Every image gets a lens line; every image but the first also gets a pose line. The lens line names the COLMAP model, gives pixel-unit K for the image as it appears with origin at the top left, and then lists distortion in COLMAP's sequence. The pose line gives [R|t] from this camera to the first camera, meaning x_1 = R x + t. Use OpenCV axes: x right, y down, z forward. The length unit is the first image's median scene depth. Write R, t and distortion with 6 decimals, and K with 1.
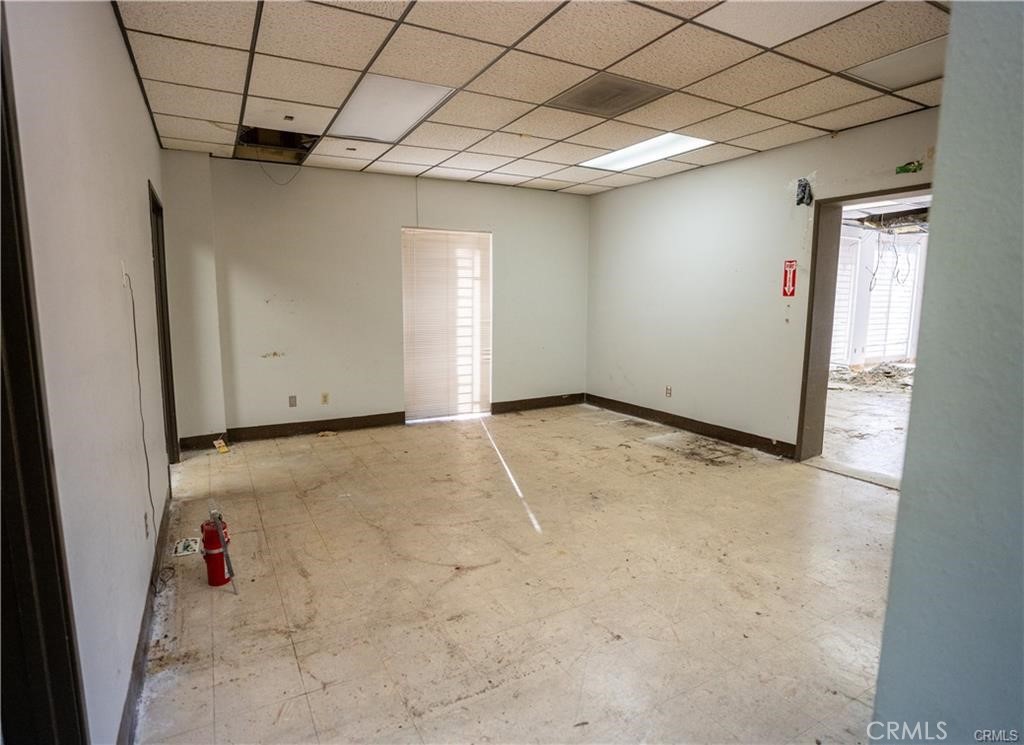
lens RADIAL K [[551.3, 0, 512.0], [0, 551.3, 372.5], [0, 0, 1]] dist [-0.094313, -0.000190]
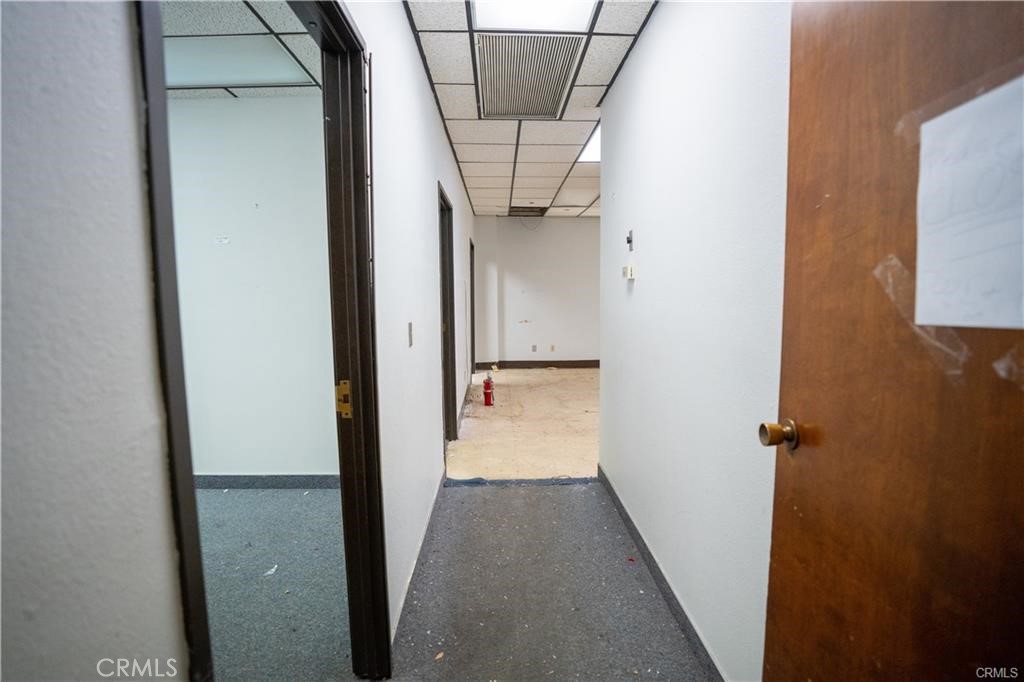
lens RADIAL K [[484.2, 0, 512.0], [0, 484.2, 341.0], [0, 0, 1]] dist [-0.002507, -0.000265]
pose [[0.887537, 0.046374, -0.458396, 0.333281], [-0.060958, 0.997994, -0.017063, 0.081146], [0.456685, 0.043087, 0.888584, -0.573127]]
